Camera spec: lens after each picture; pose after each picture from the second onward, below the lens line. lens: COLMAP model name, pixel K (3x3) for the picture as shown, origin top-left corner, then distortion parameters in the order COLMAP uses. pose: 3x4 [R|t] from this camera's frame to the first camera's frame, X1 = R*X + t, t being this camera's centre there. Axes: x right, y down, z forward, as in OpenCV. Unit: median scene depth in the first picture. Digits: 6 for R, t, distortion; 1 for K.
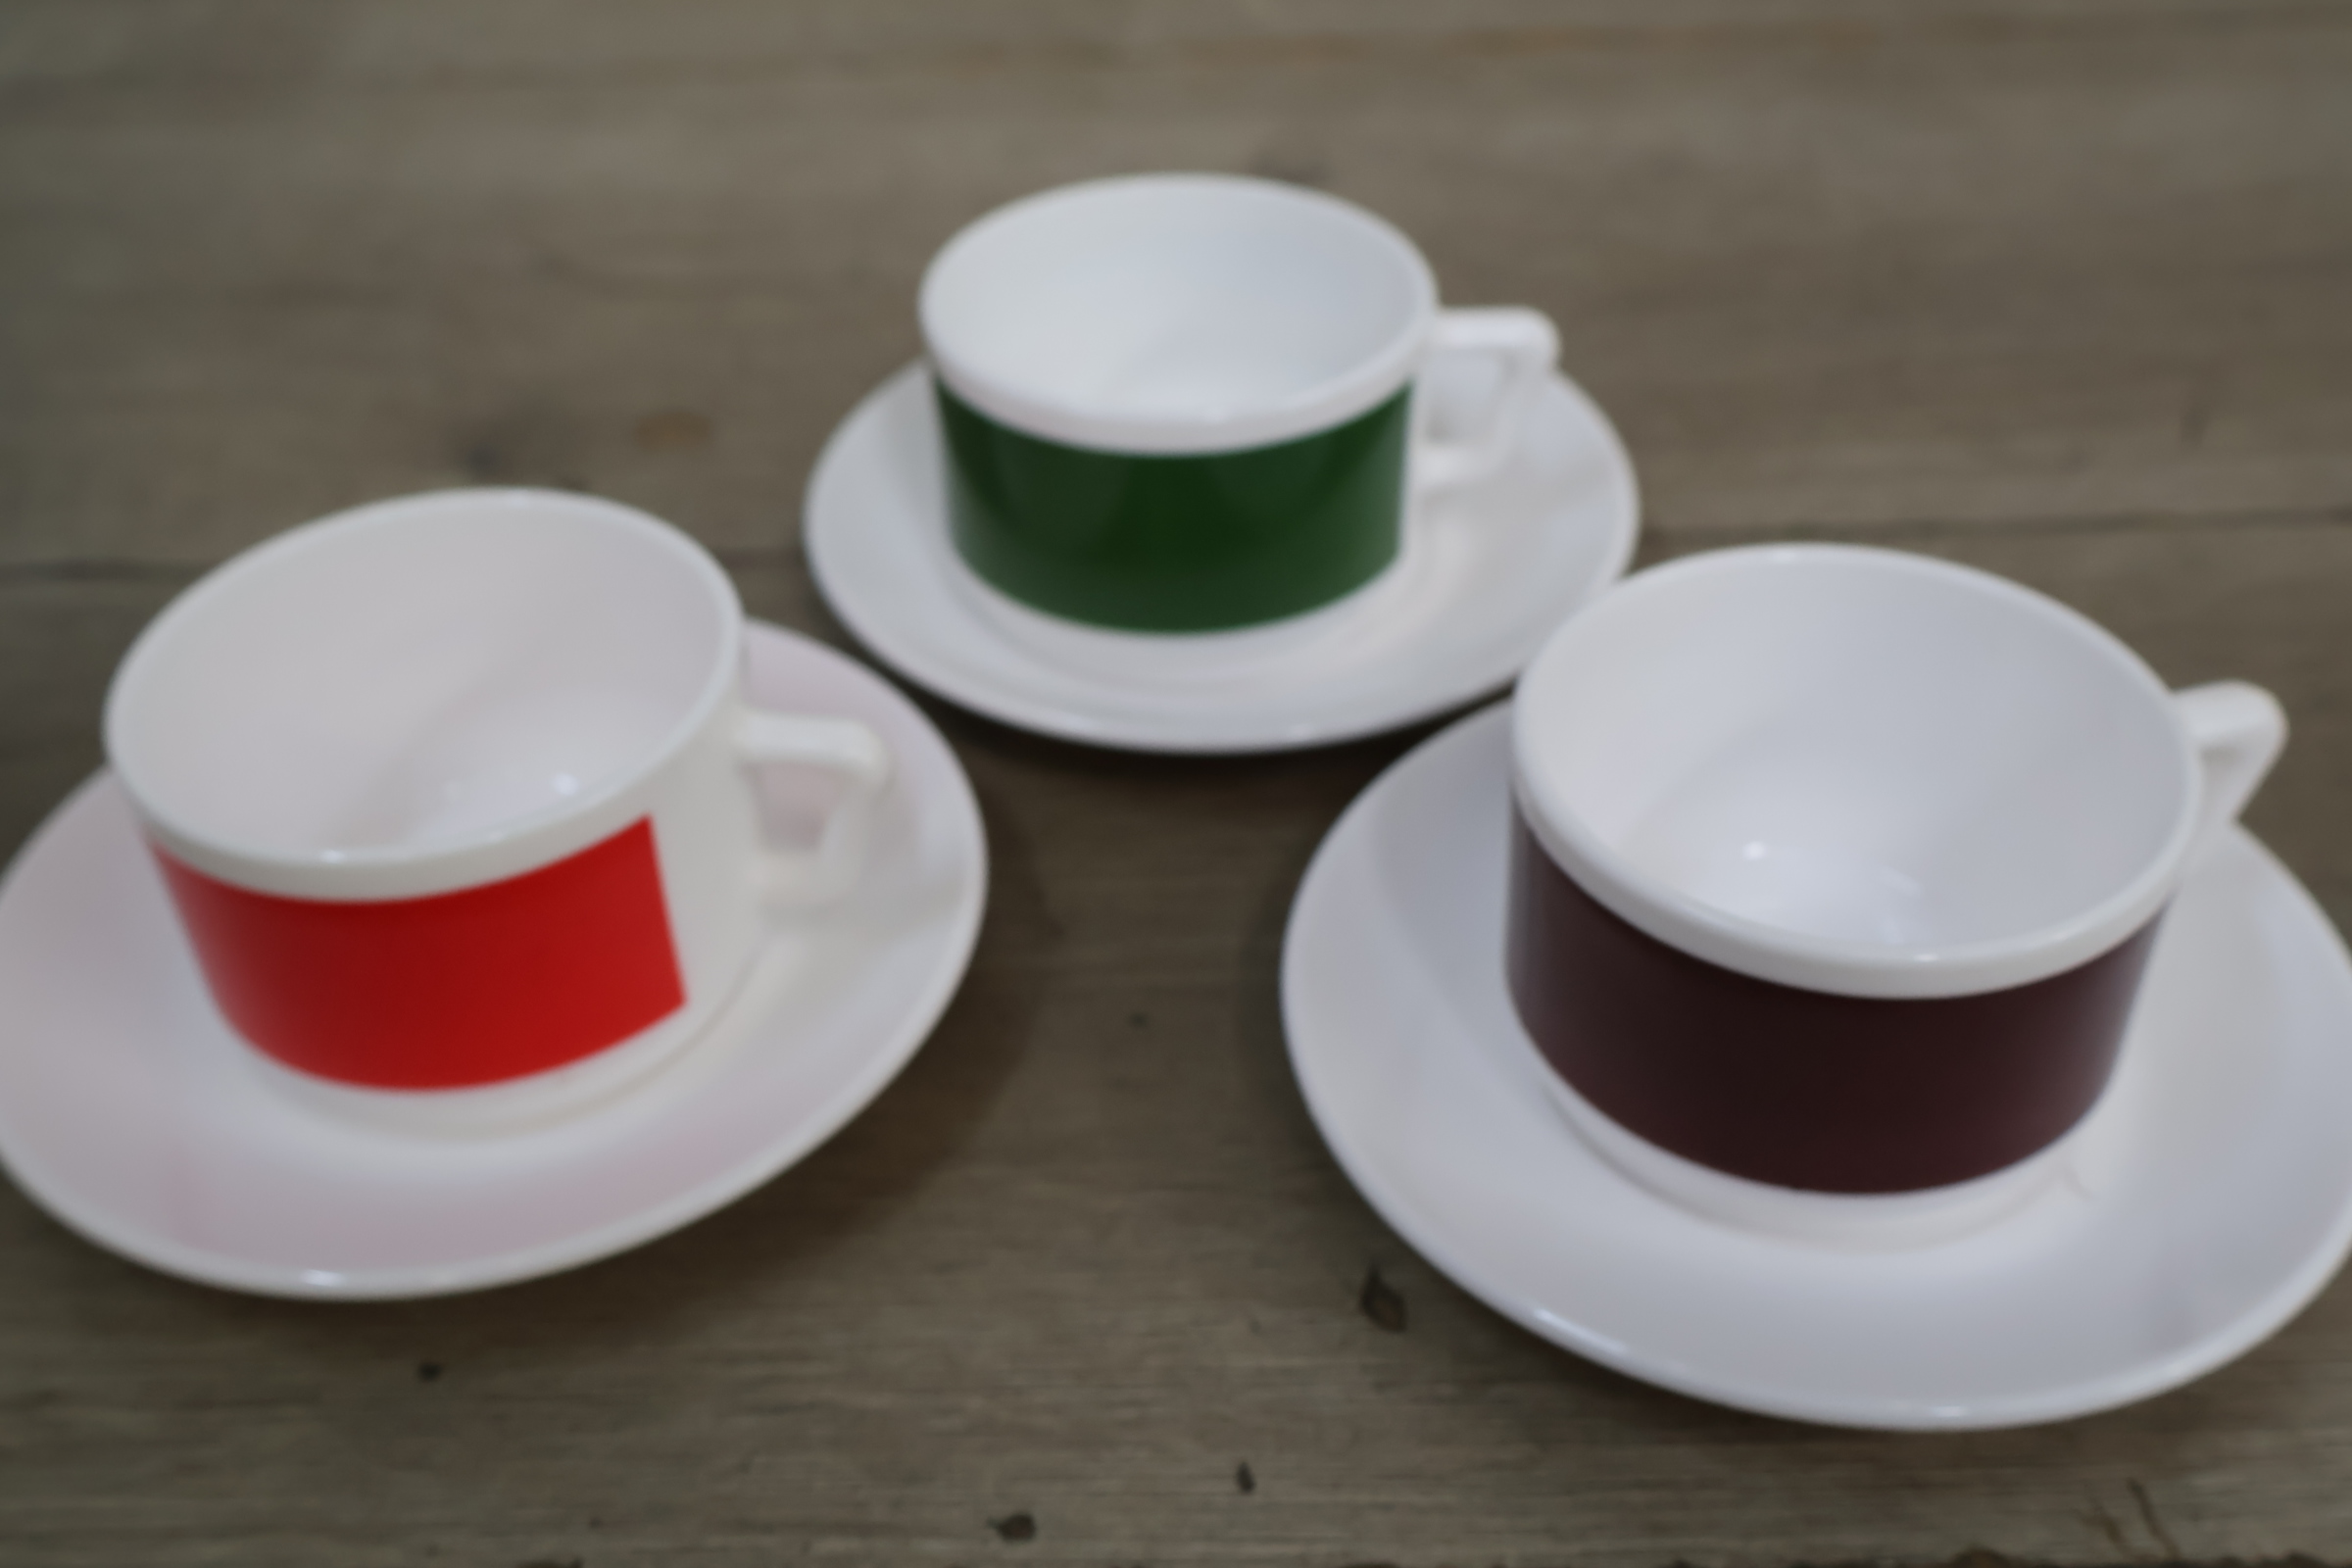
lens RADIAL K [[2575.9, 0, 1176.0], [0, 2575.9, 805.8], [0, 0, 1]] dist [0.008279, 0.000000]
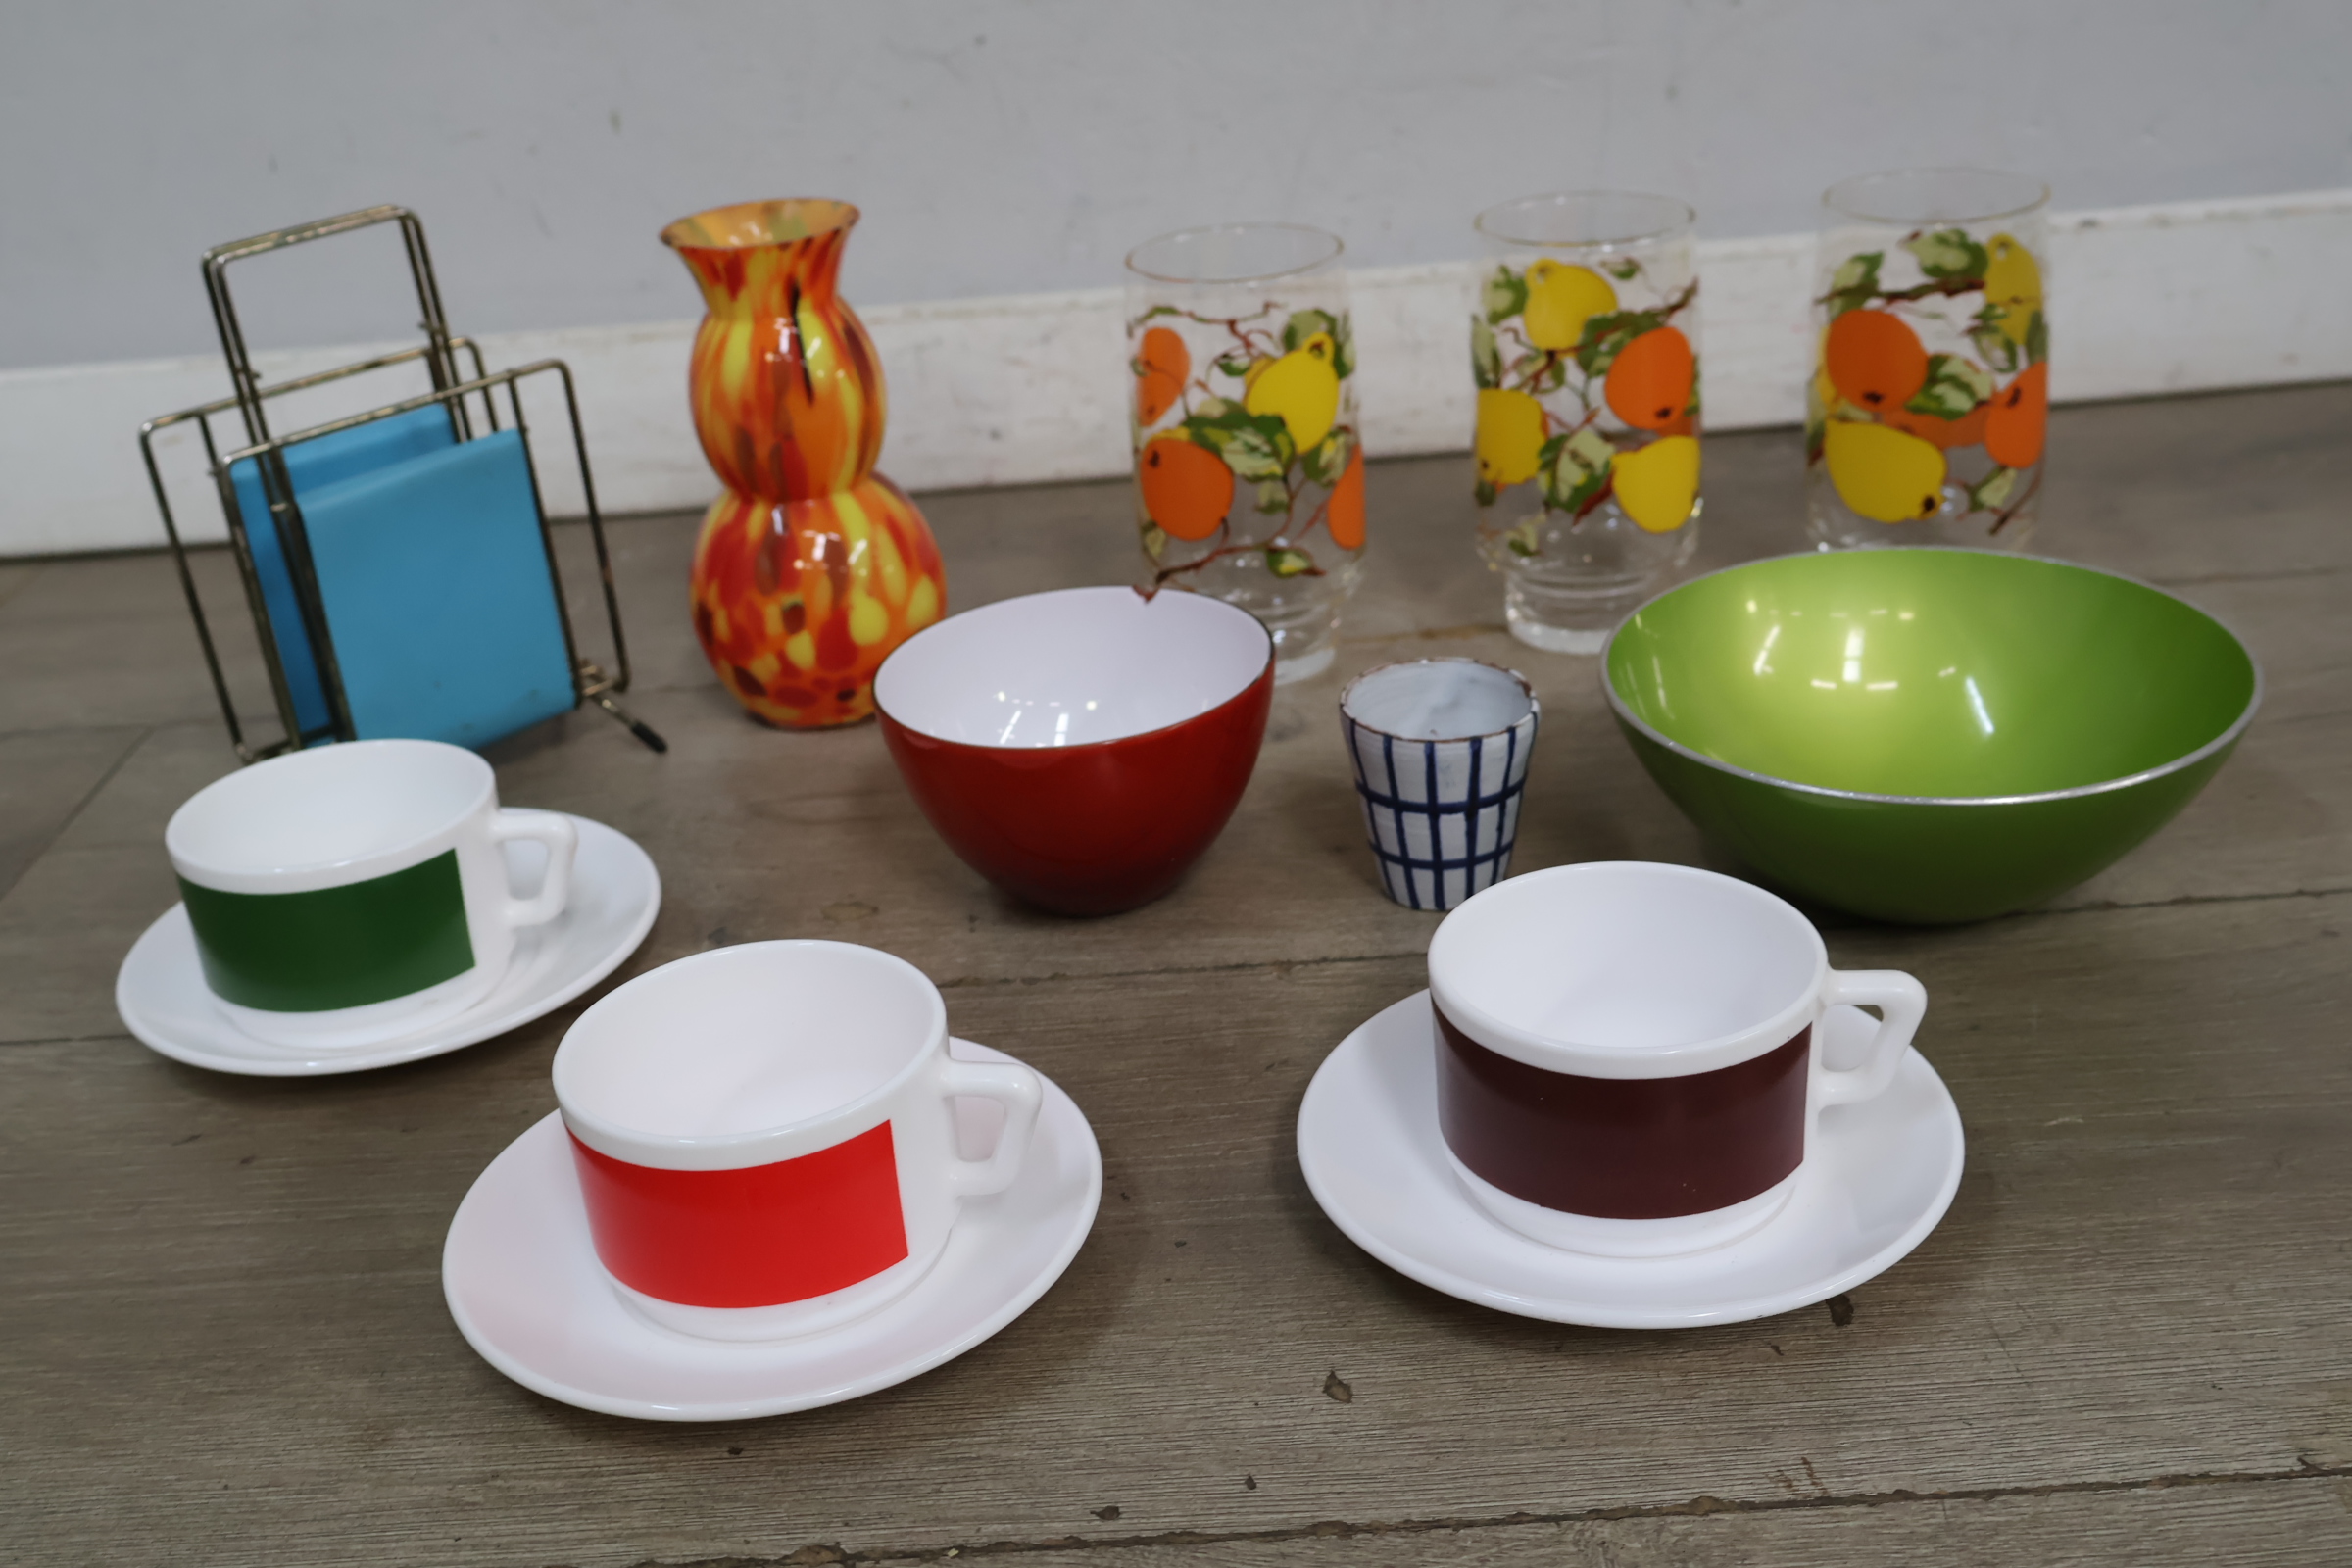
lens RADIAL K [[2575.9, 0, 1172.2], [0, 2575.9, 766.4], [0, 0, 1]] dist [0.008279, 0.000000]
pose [[0.998807, -0.042567, -0.023943, 0.034646], [0.035234, 0.967533, -0.250278, 0.224682], [0.033819, 0.249136, 0.967878, -0.644250]]
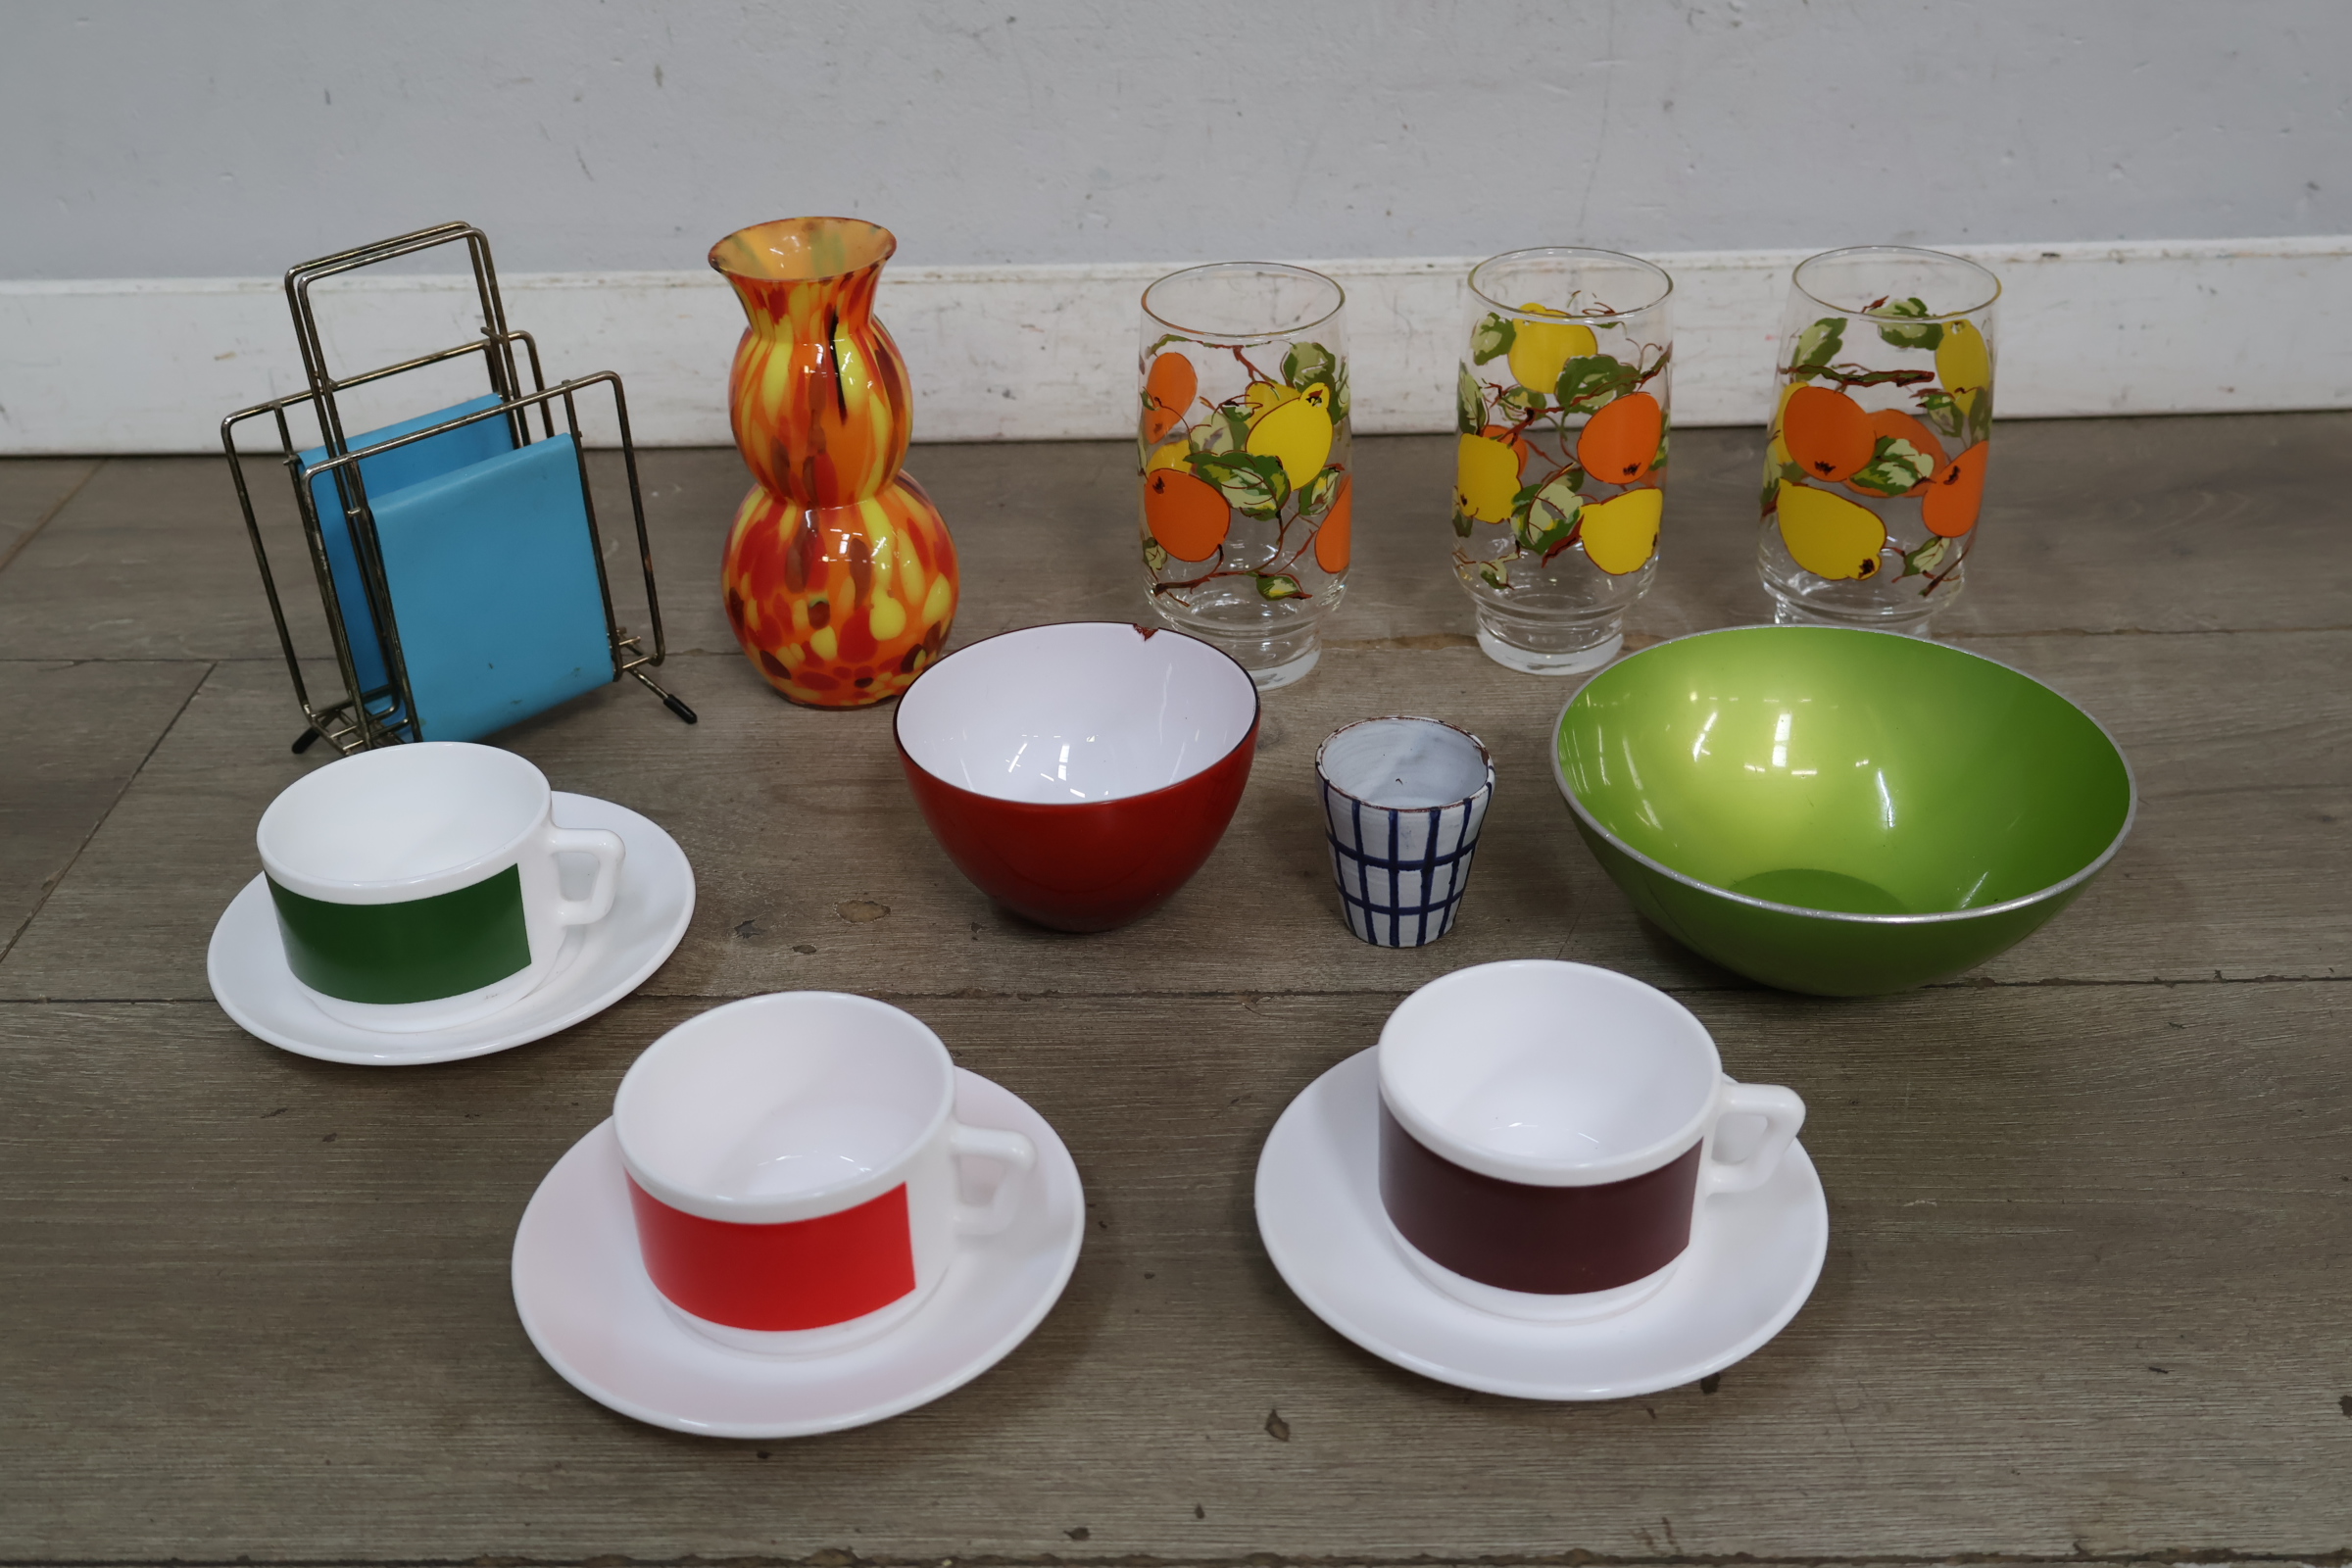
lens RADIAL K [[2575.9, 0, 1175.3], [0, 2575.9, 781.3], [0, 0, 1]] dist [0.008279, 0.000000]
pose [[0.999838, 0.011721, -0.013648, 0.027891], [-0.013584, 0.989262, -0.145517, 0.005179], [0.011795, 0.145679, 0.989262, -0.933604]]
